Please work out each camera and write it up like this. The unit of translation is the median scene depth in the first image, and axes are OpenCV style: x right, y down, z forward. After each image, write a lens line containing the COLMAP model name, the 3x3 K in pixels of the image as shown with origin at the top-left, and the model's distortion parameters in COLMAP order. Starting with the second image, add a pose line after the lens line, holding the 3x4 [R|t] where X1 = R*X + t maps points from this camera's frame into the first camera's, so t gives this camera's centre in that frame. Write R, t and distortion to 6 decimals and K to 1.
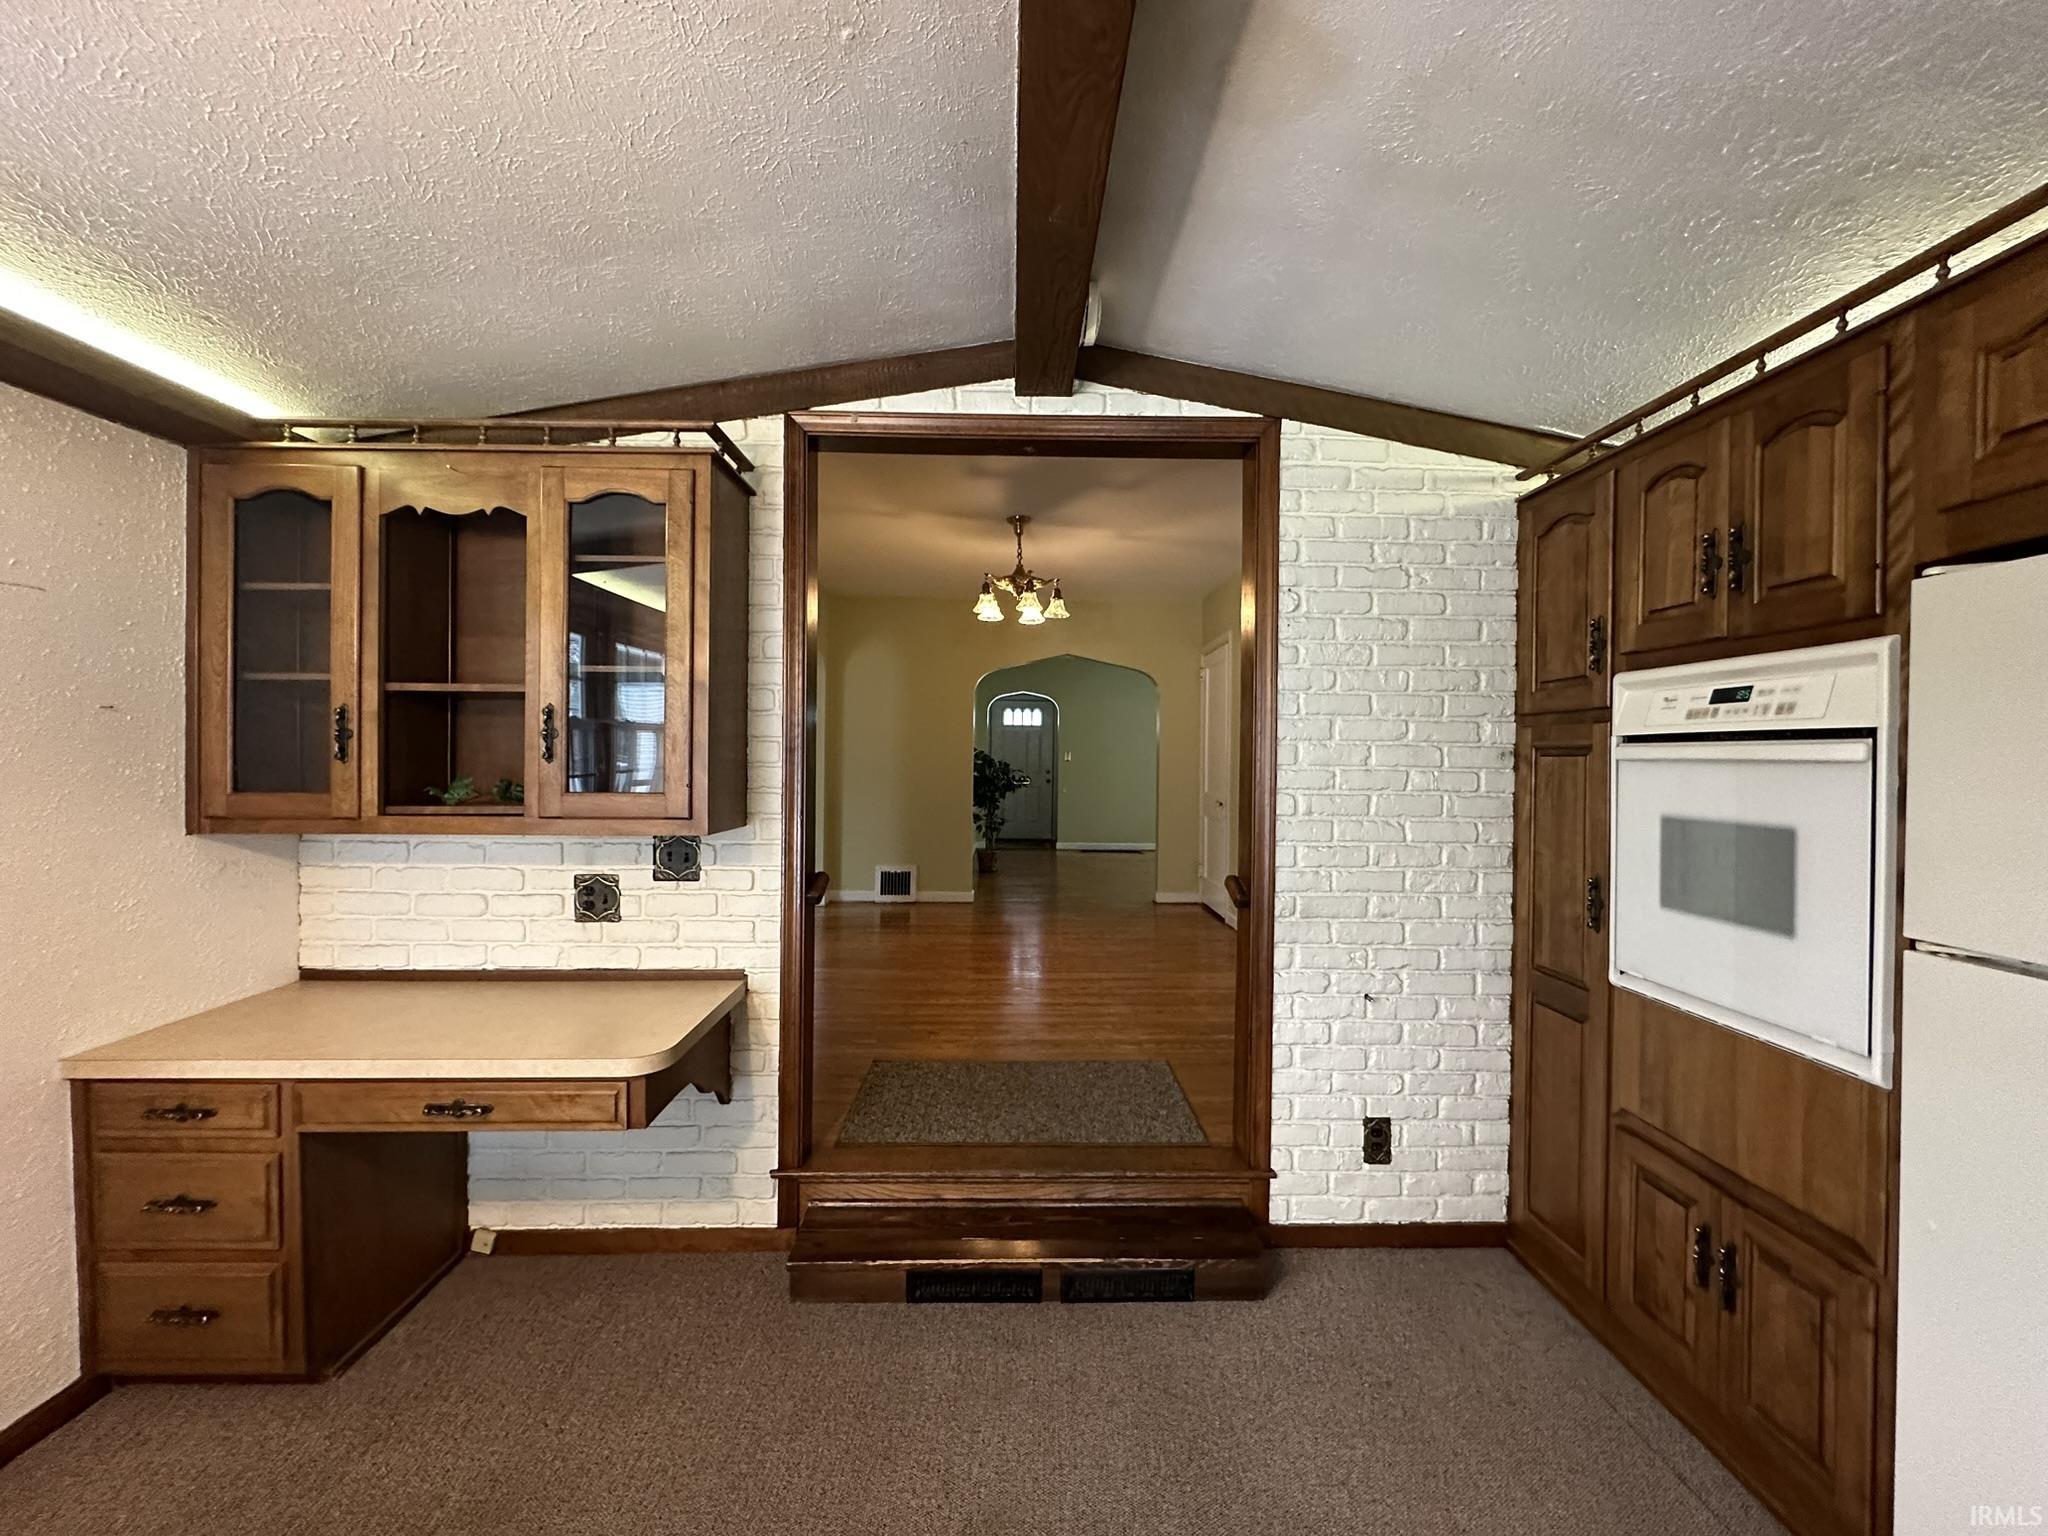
lens RADIAL K [[816.8, 0, 1029.1], [0, 816.8, 765.3], [0, 0, 1]] dist [-0.001235, 0.001297]
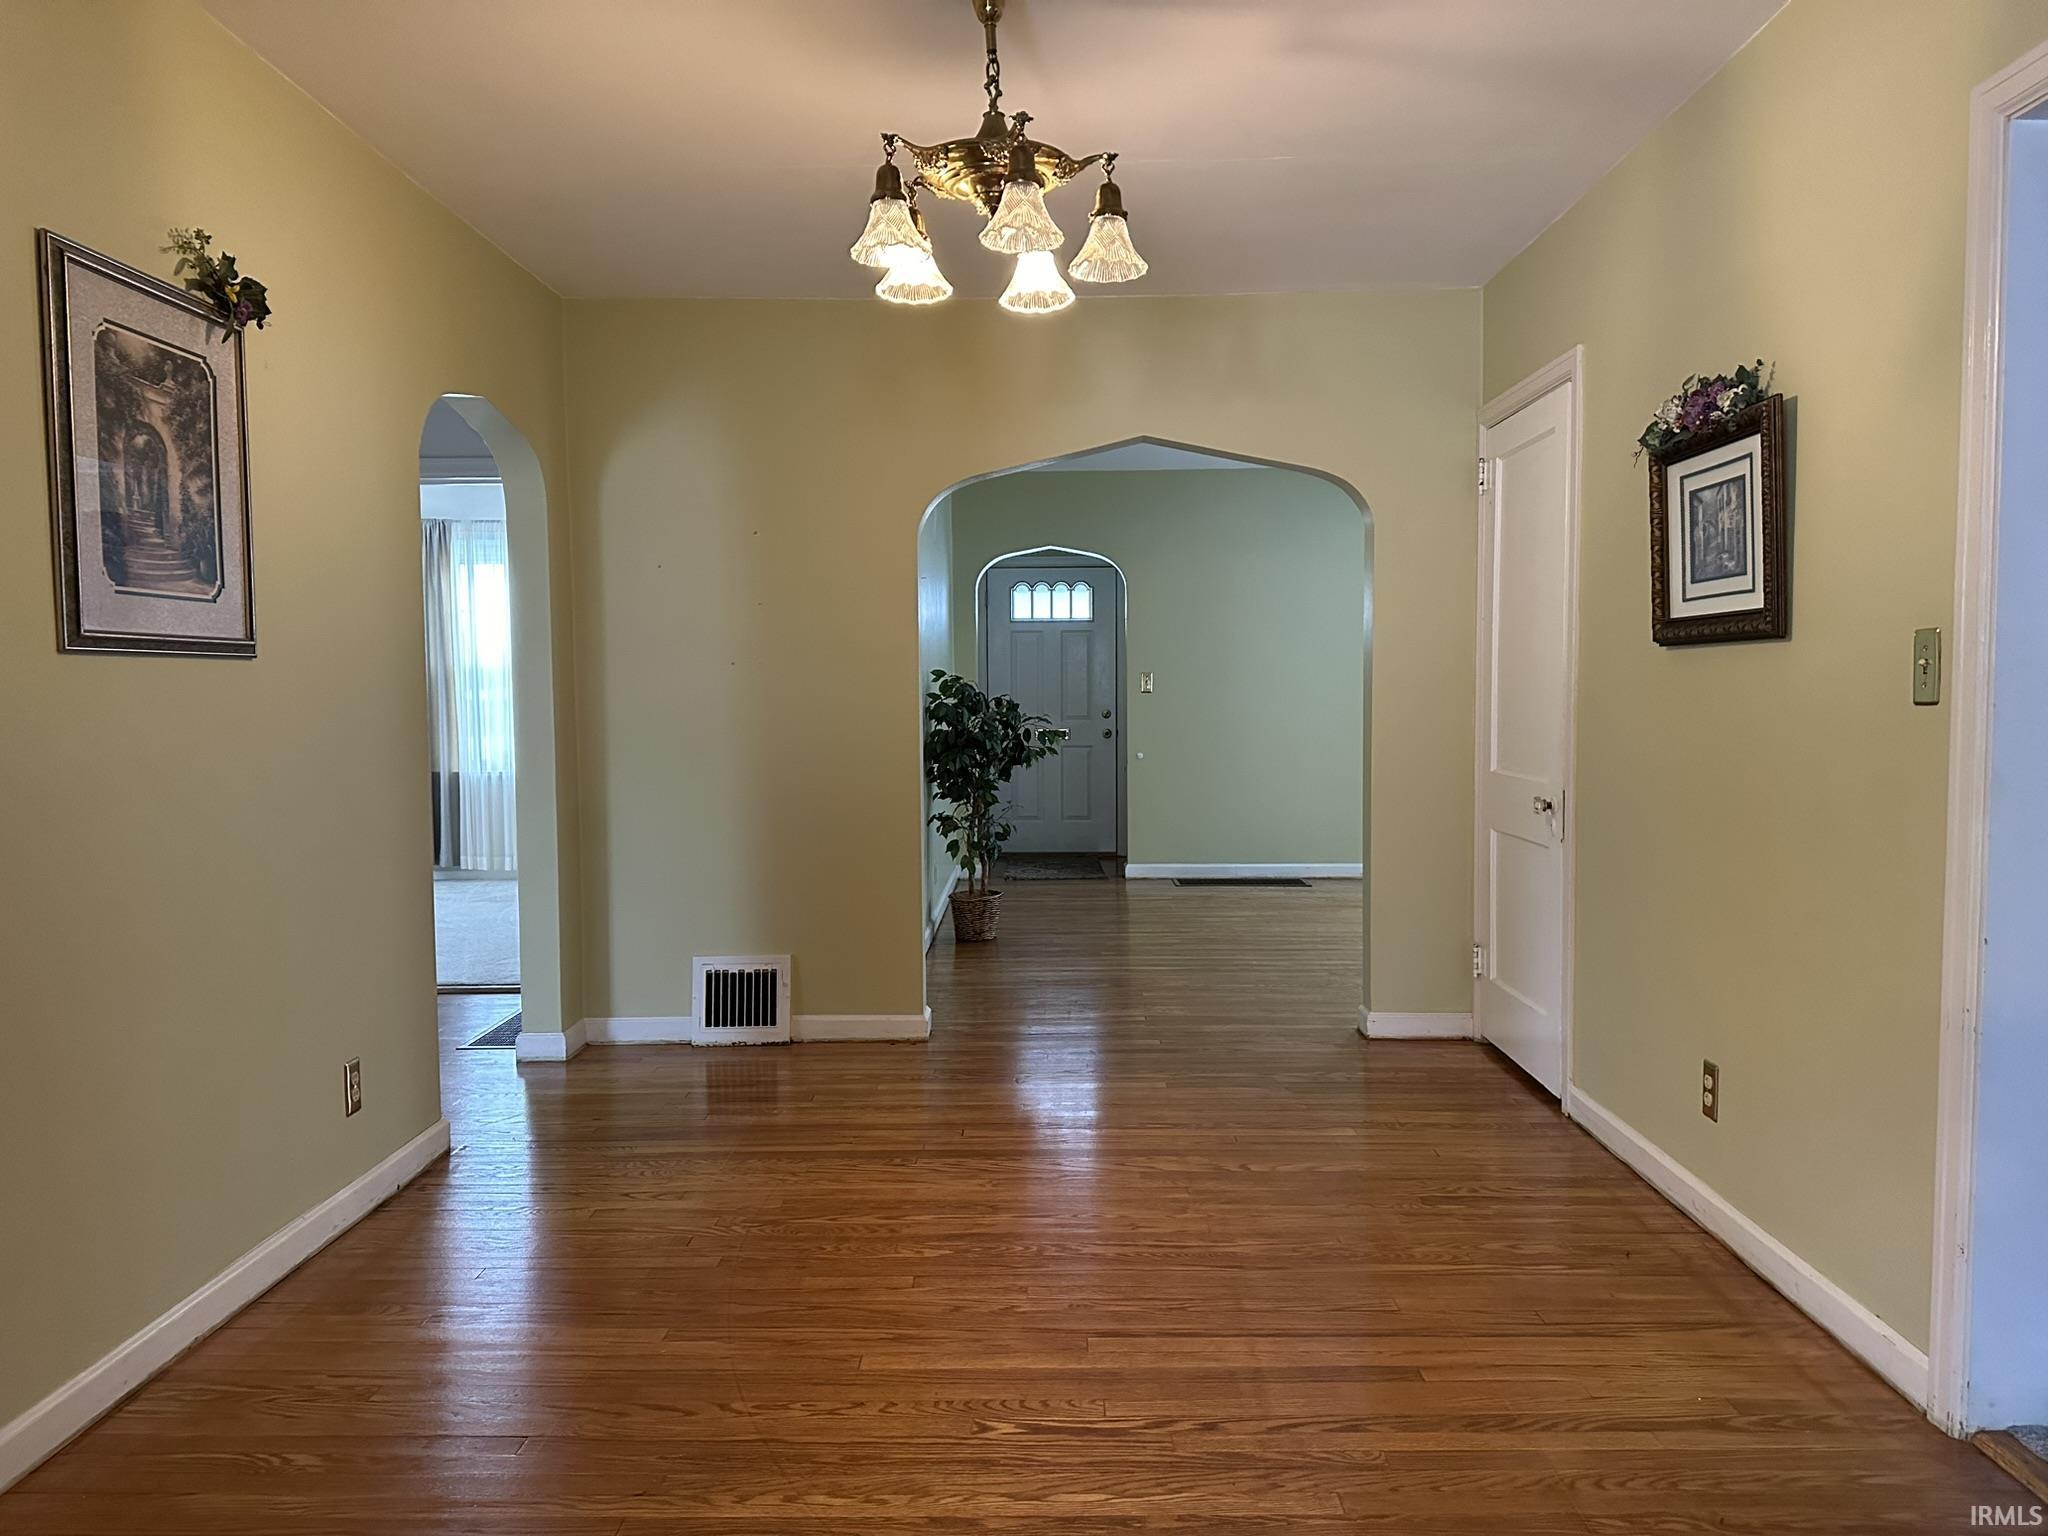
lens RADIAL K [[1412.8, 0, 1015.3], [0, 1412.8, 765.1], [0, 0, 1]] dist [0.012104, 0.000982]
pose [[0.998794, -0.017230, -0.045973, 0.019404], [0.019528, 0.998557, 0.050022, -0.013776], [0.045045, -0.050859, 0.997689, 0.430195]]
